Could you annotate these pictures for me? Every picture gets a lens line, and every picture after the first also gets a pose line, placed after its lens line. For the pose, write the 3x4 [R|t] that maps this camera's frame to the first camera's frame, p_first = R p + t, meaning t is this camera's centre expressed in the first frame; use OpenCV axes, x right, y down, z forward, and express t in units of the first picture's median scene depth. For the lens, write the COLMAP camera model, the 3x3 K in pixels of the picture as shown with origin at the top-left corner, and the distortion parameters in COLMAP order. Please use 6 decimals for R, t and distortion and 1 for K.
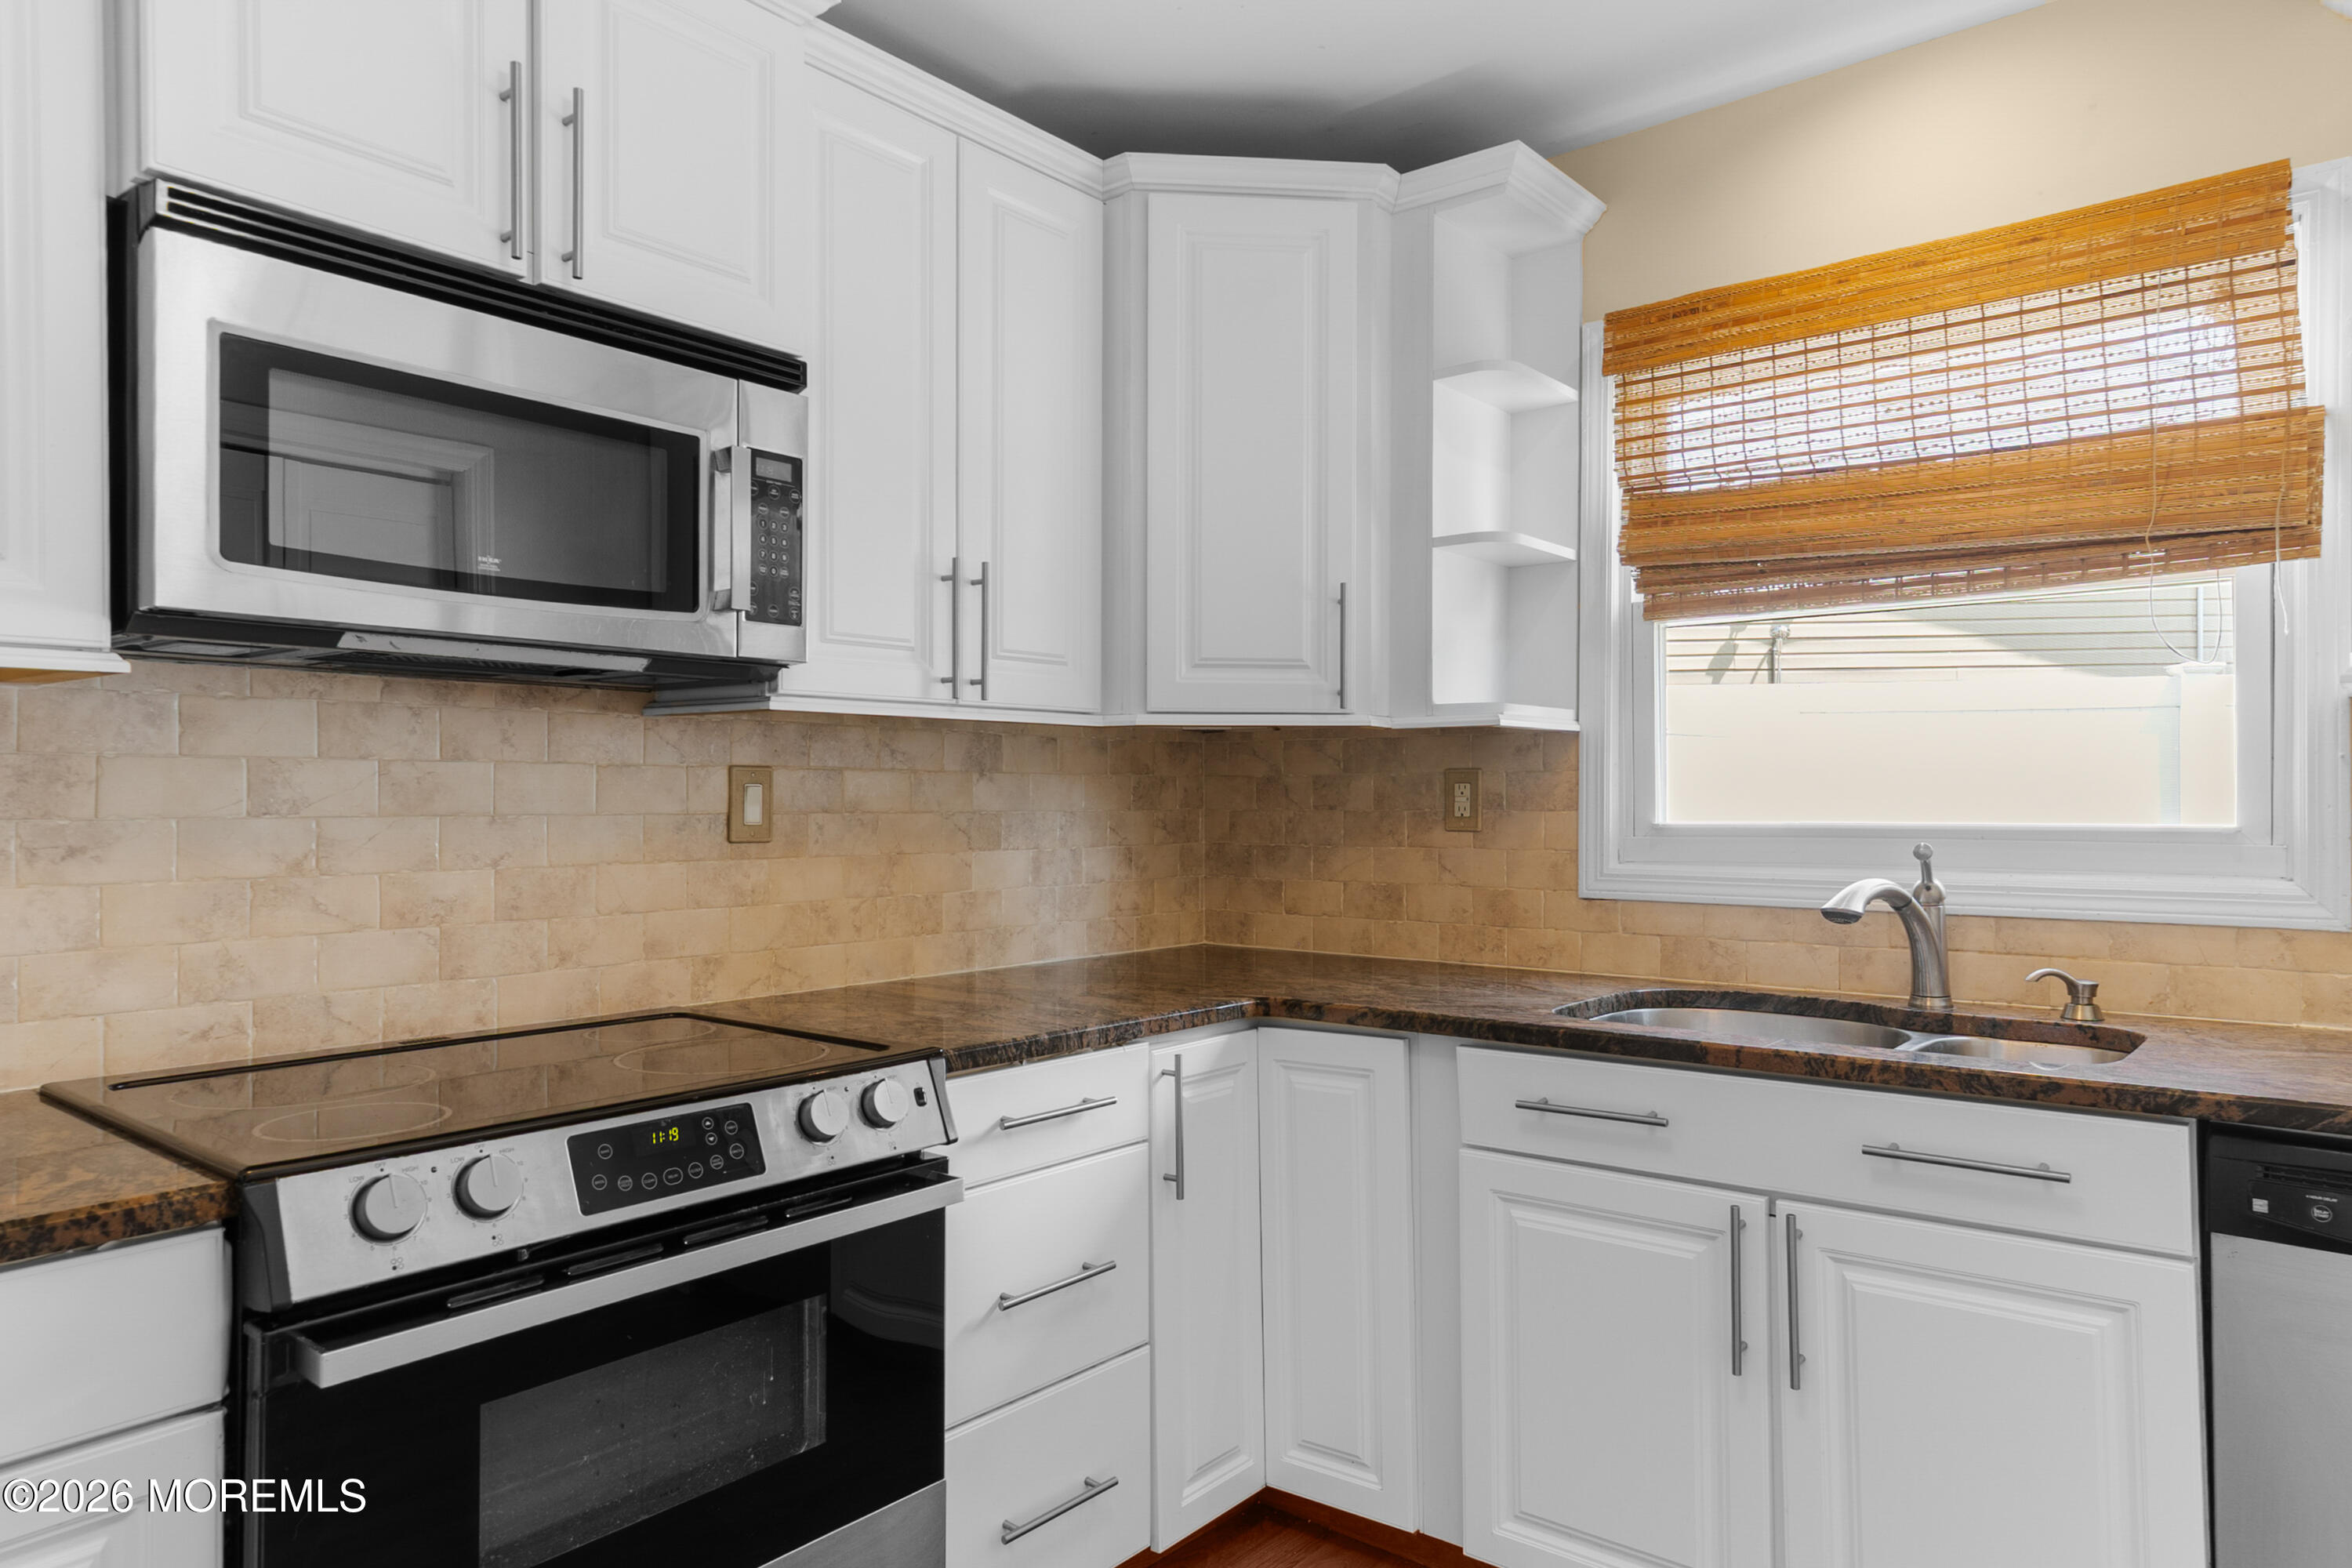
lens RADIAL K [[1484.6, 0, 1172.0], [0, 1484.6, 791.2], [0, 0, 1]] dist [0.021669, 0.000675]
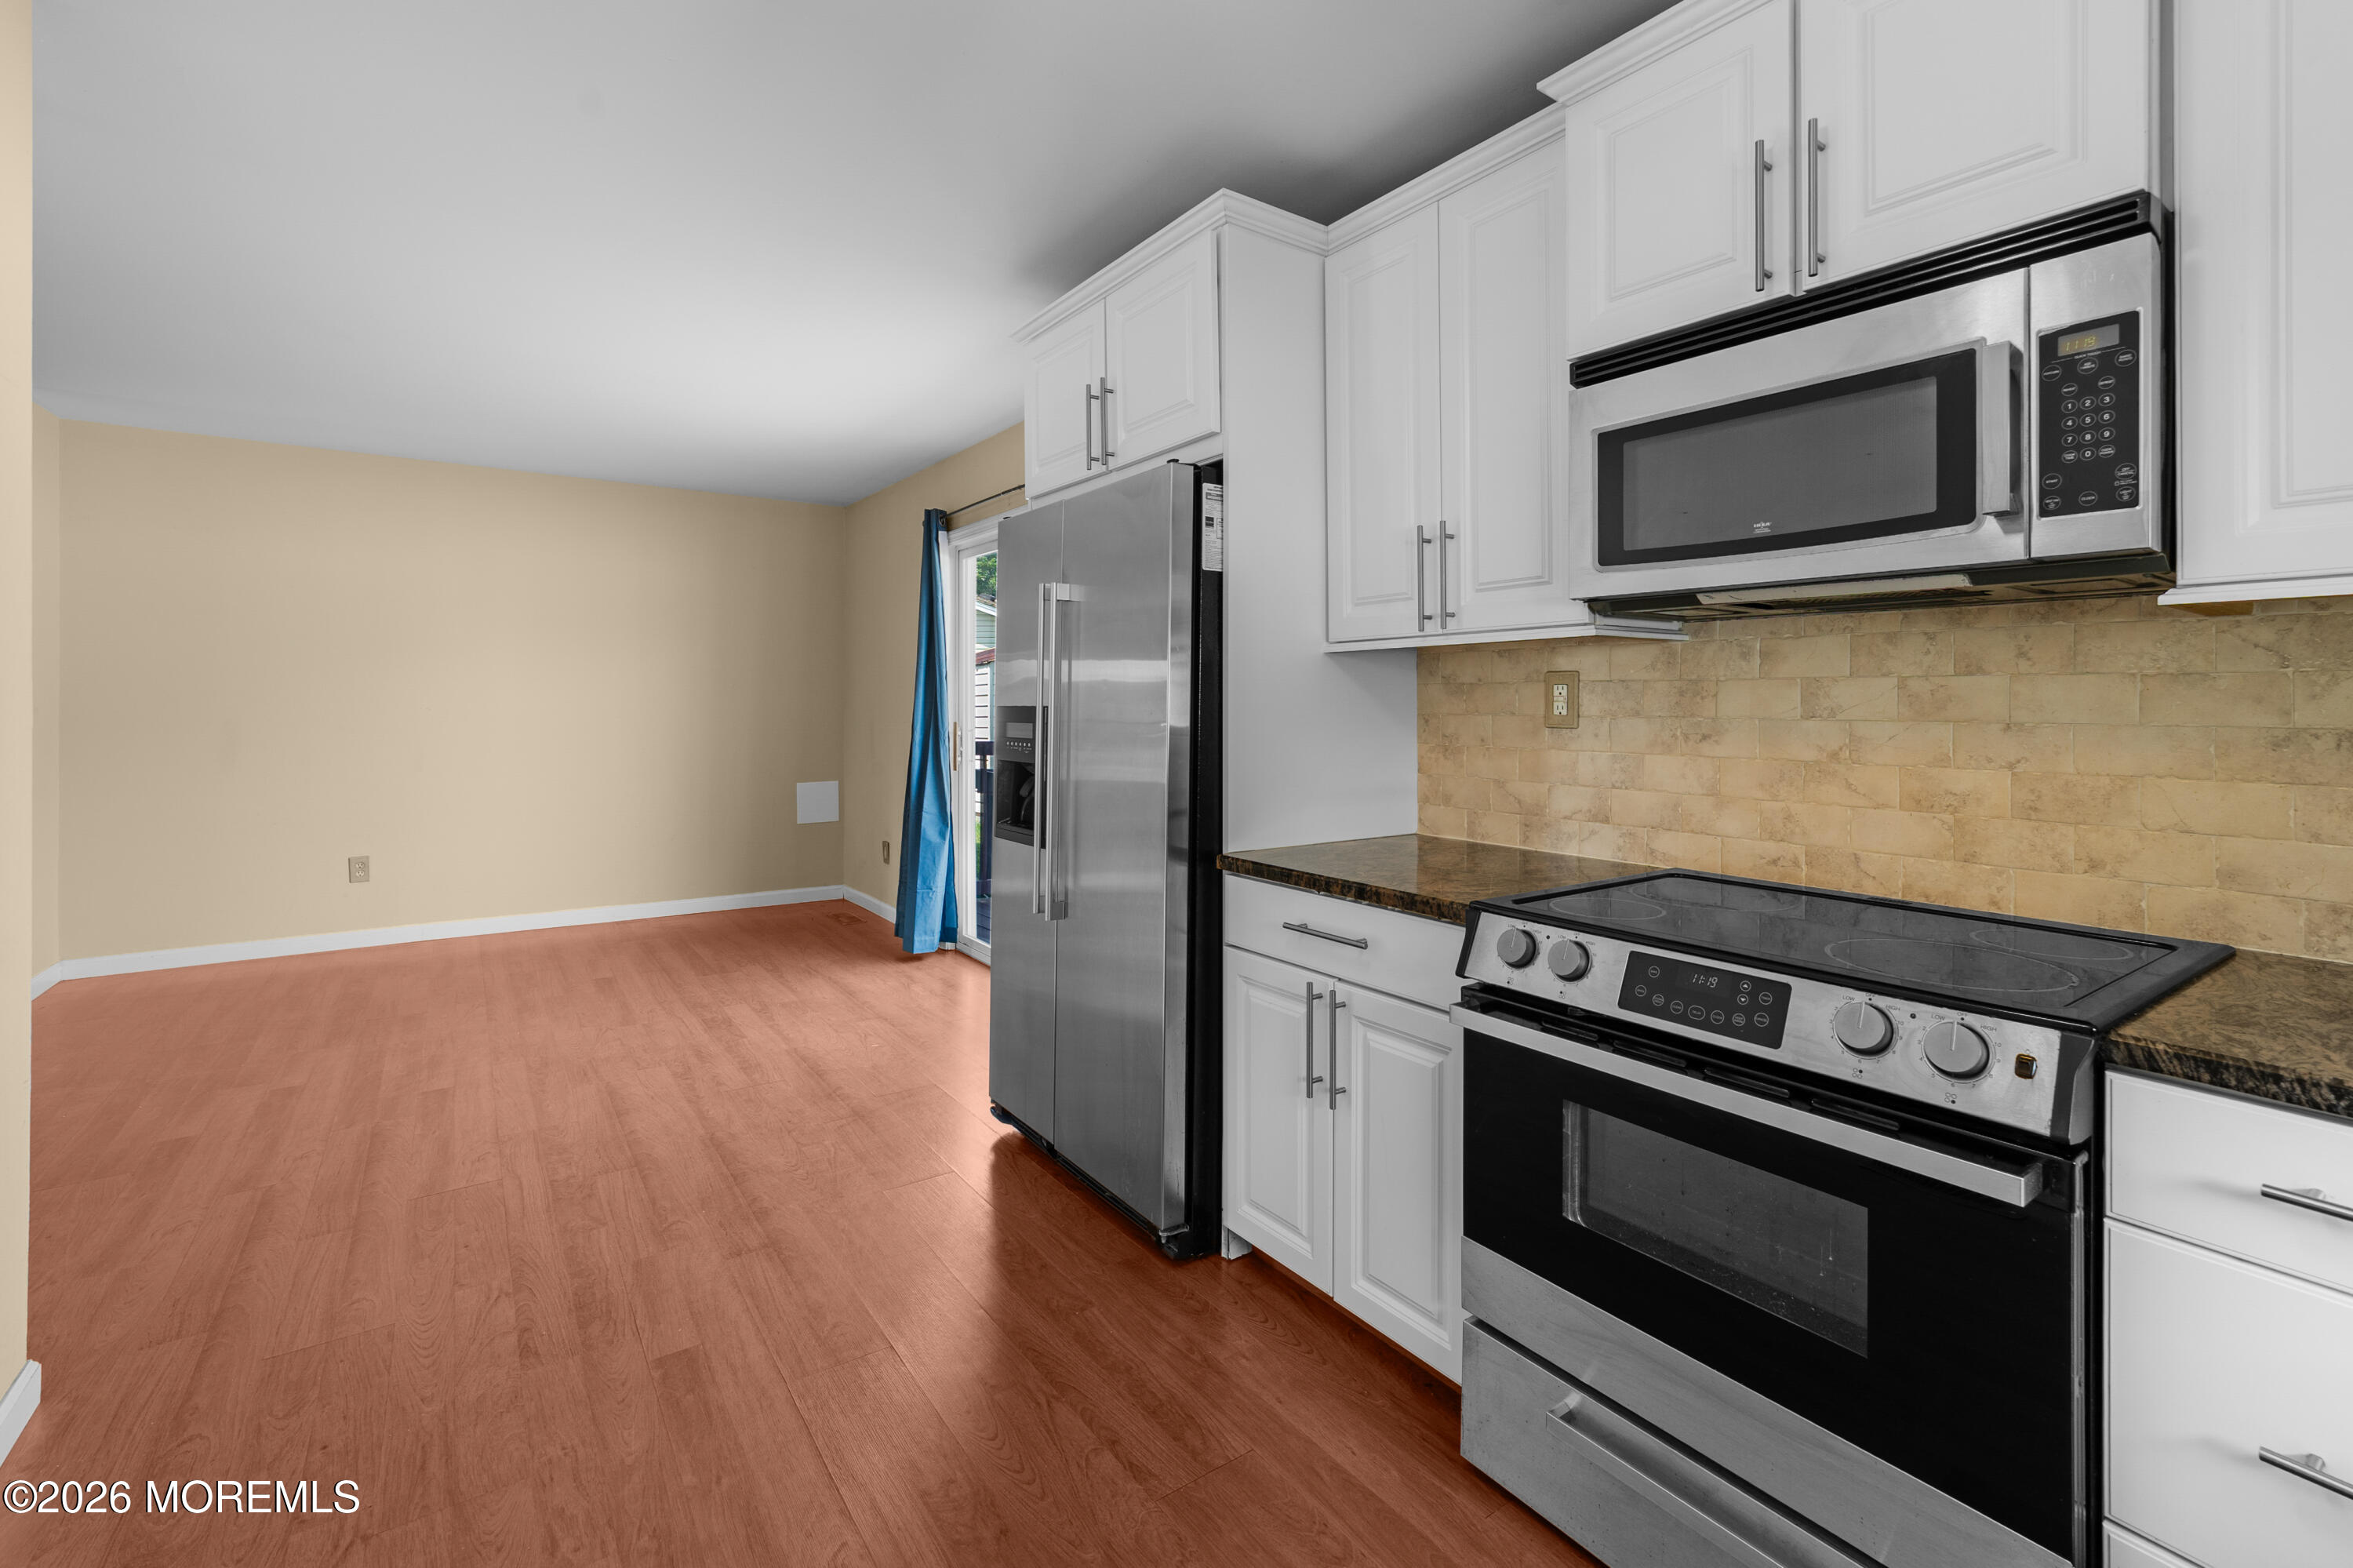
lens RADIAL K [[1030.0, 0, 1182.9], [0, 1030.0, 708.2], [0, 0, 1]] dist [-0.000047, 0.000462]
pose [[-0.265601, 0.006367, -0.964062, 0.448748], [-0.000006, 0.999978, 0.006606, 0.000088], [0.964083, 0.001761, -0.265595, 0.608082]]
